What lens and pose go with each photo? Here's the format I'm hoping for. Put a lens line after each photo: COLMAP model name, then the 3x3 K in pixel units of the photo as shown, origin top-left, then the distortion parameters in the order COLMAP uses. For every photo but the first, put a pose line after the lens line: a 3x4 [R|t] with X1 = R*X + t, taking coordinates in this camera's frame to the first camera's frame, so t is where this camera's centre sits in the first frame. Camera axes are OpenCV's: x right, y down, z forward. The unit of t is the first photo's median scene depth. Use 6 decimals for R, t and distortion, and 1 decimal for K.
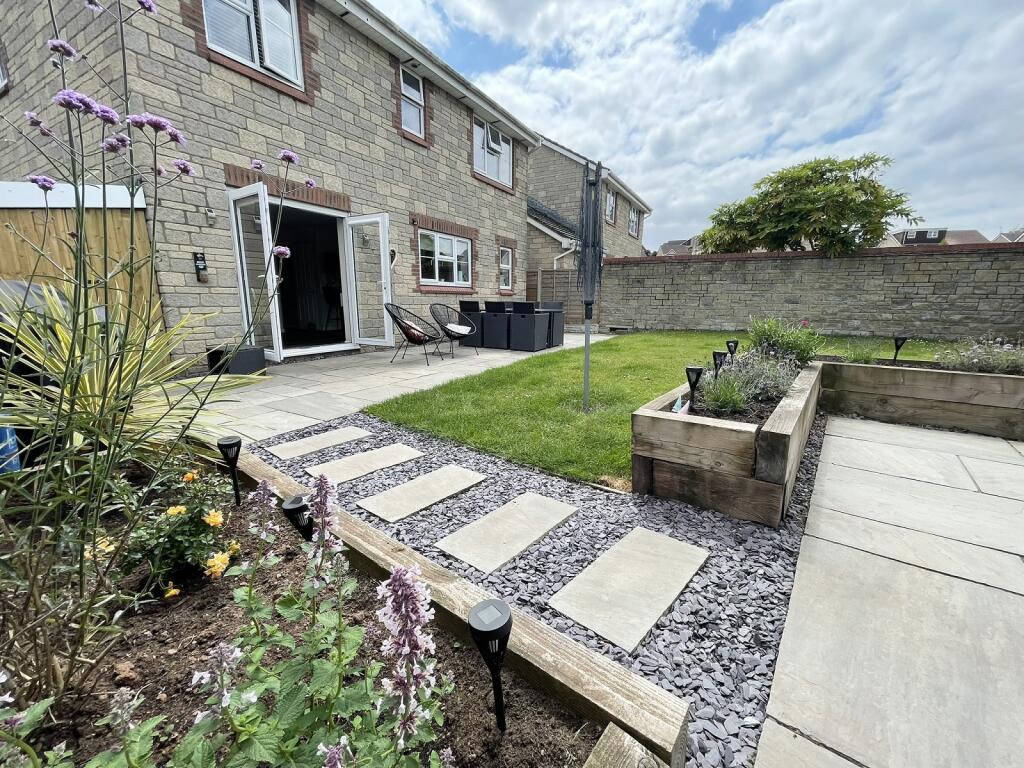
lens RADIAL K [[411.7, 0, 512.0], [0, 411.7, 384.0], [0, 0, 1]] dist [-0.002104, 0.005540]
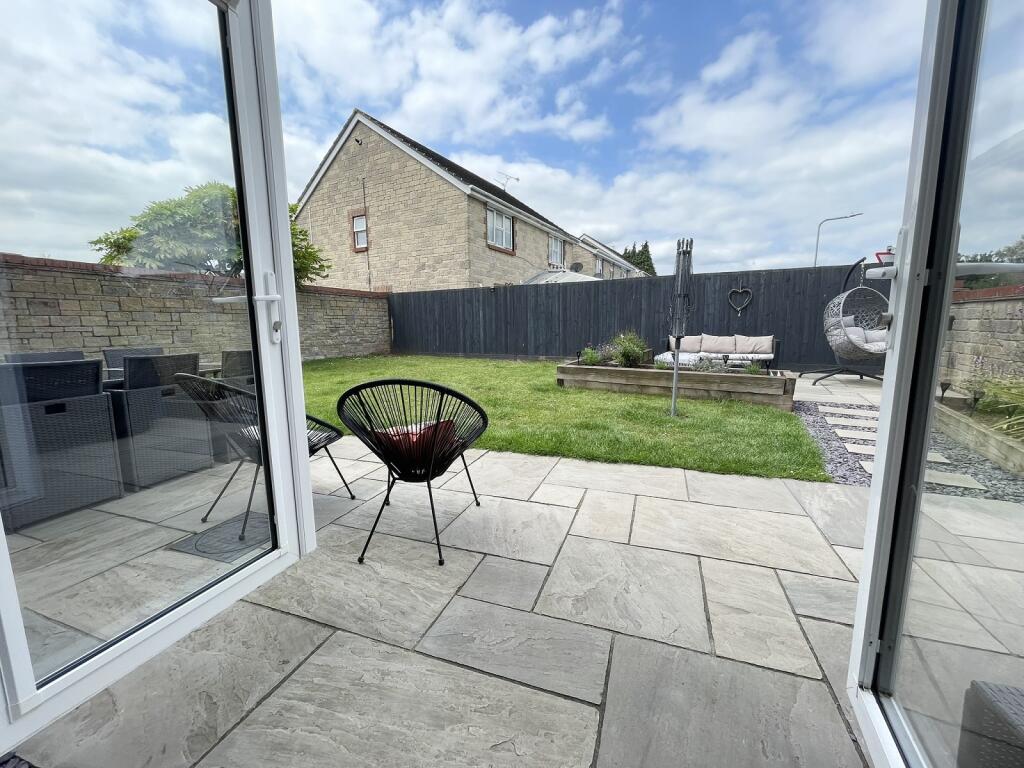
lens RADIAL K [[418.3, 0, 512.0], [0, 418.3, 384.0], [0, 0, 1]] dist [-0.001633, -0.000173]
pose [[-0.171712, -0.149433, 0.973748, -0.432887], [0.210240, 0.960100, 0.184413, -0.166115], [-0.962452, 0.236386, -0.133443, 0.699734]]
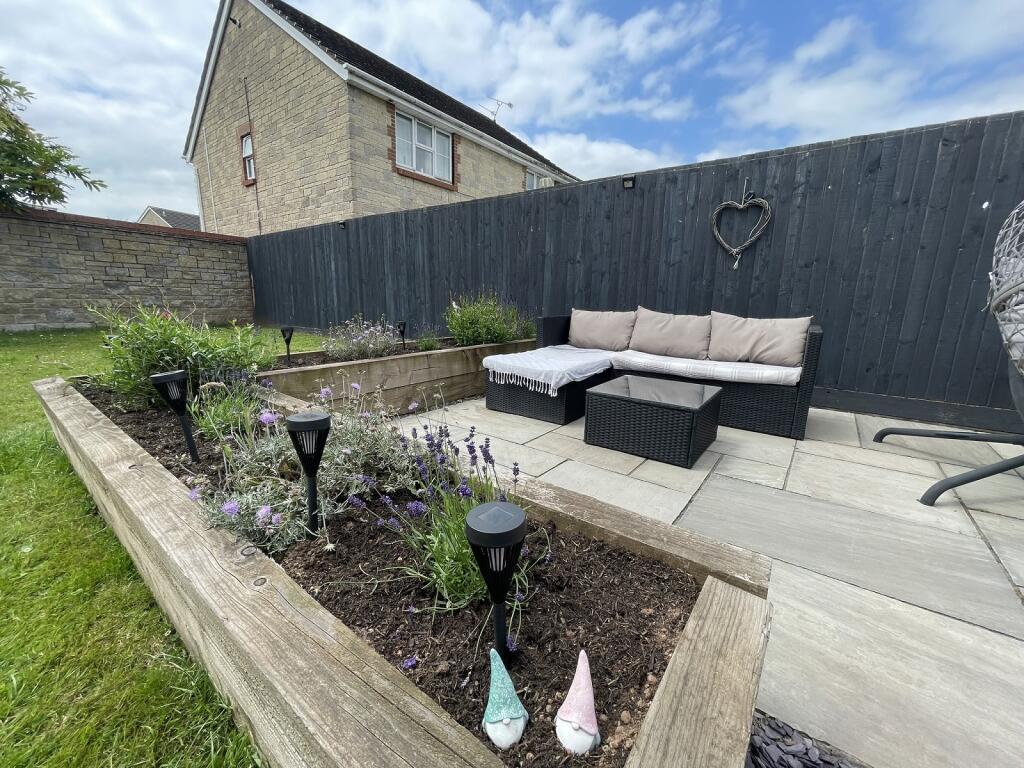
lens RADIAL K [[411.7, 0, 512.0], [0, 411.7, 384.0], [0, 0, 1]] dist [-0.002104, 0.005540]
pose [[-0.028578, -0.215225, 0.976146, 0.054267], [0.183071, 0.958901, 0.216782, -0.041142], [-0.982684, 0.184899, 0.011998, 0.237730]]
